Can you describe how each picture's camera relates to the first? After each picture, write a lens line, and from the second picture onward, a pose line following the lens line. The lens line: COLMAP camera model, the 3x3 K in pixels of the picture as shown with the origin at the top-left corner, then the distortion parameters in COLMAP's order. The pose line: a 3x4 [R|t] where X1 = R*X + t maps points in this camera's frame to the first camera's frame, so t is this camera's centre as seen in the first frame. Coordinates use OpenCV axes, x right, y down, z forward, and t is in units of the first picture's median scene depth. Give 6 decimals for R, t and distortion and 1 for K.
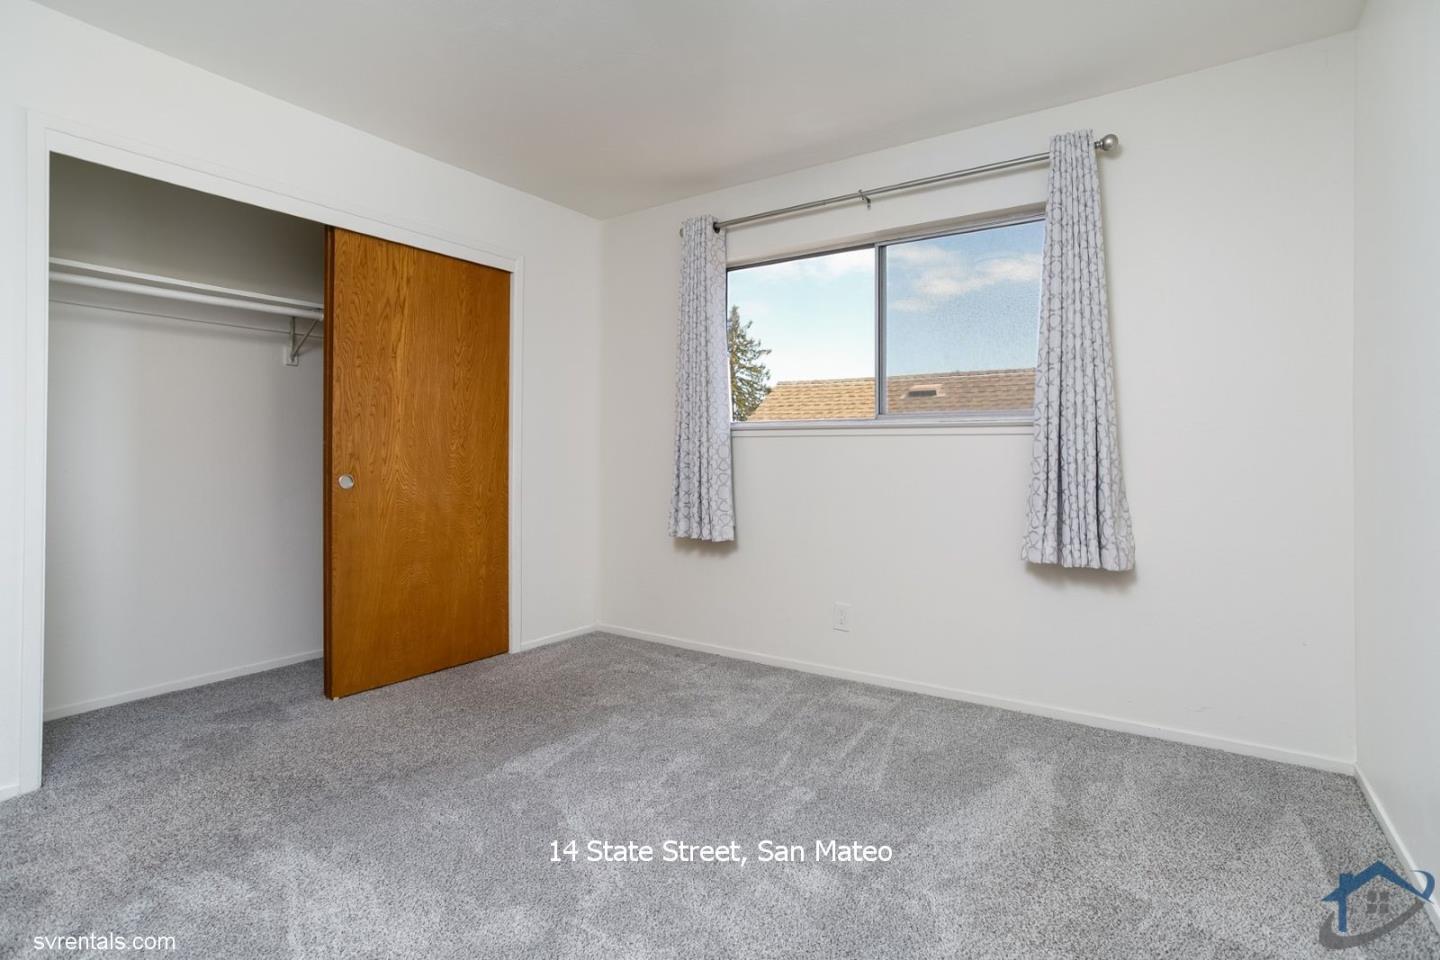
lens RADIAL K [[736.1, 0, 723.4], [0, 736.1, 447.9], [0, 0, 1]] dist [-0.021963, 0.029056]
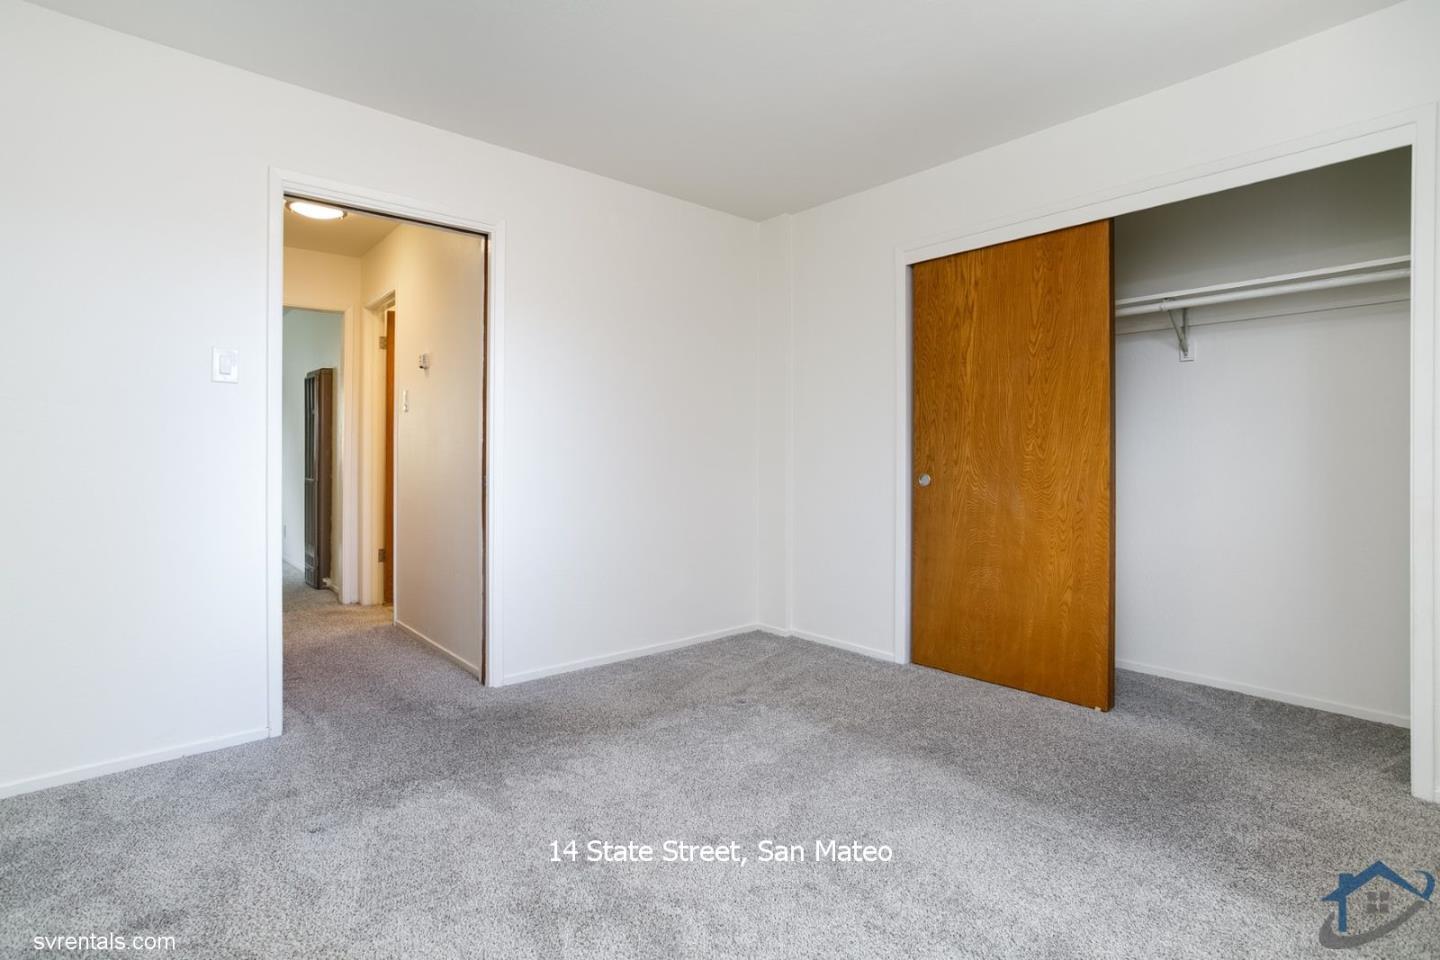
lens RADIAL K [[736.1, 0, 723.4], [0, 736.1, 447.9], [0, 0, 1]] dist [-0.021963, 0.029056]
pose [[-0.265170, -0.010612, -0.964143, 0.640853], [0.006522, 0.999897, -0.012799, 0.008198], [0.964180, -0.009682, -0.265074, 0.939045]]
